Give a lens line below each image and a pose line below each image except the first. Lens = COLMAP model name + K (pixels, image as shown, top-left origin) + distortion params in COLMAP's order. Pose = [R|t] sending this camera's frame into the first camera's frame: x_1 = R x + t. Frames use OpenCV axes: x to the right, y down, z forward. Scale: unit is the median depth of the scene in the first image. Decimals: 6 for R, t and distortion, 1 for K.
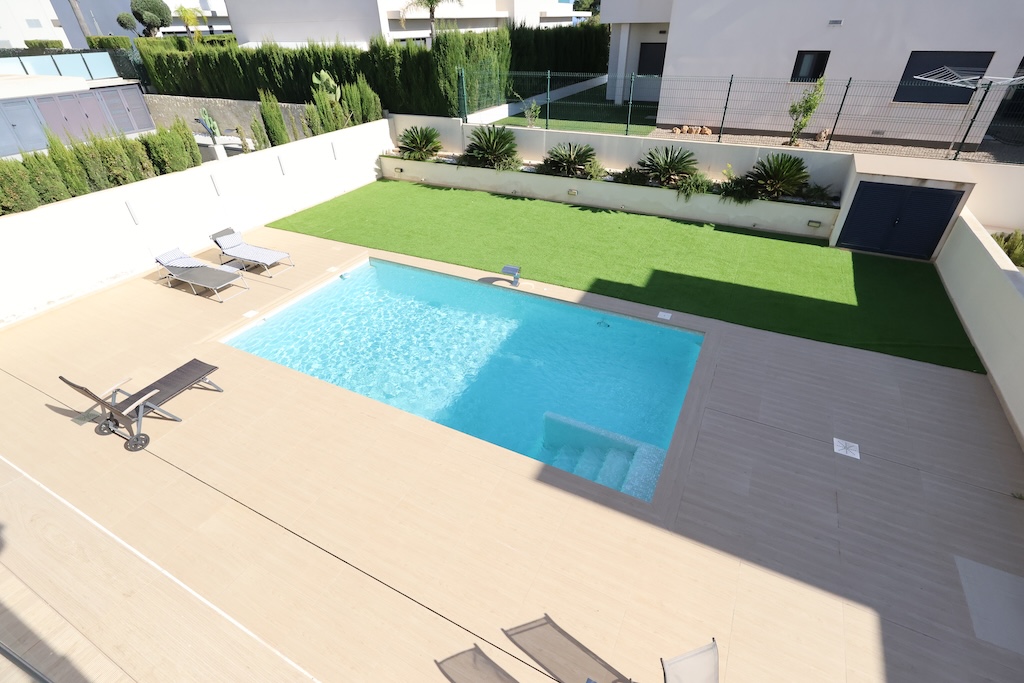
lens RADIAL K [[474.6, 0, 516.4], [0, 474.6, 340.1], [0, 0, 1]] dist [-0.000831, 0.000001]
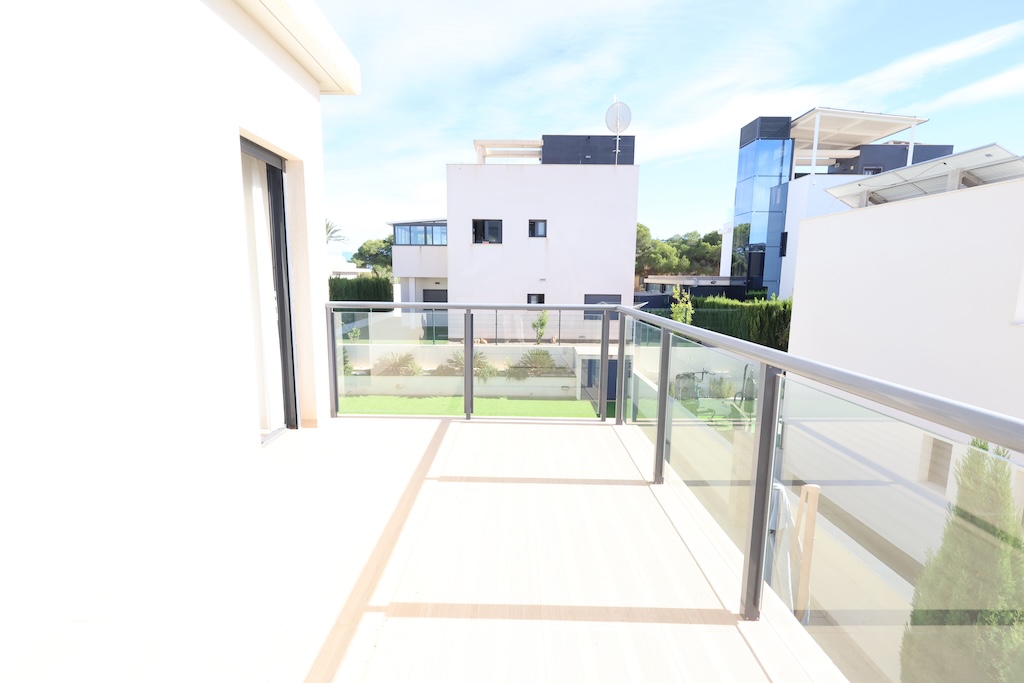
lens RADIAL K [[474.6, 0, 516.8], [0, 474.6, 342.1], [0, 0, 1]] dist [-0.000831, 0.000001]
pose [[0.889659, -0.038900, 0.454965, -0.191623], [0.234810, 0.893508, -0.382763, 0.157934], [-0.391625, 0.447359, 0.804052, -0.228851]]
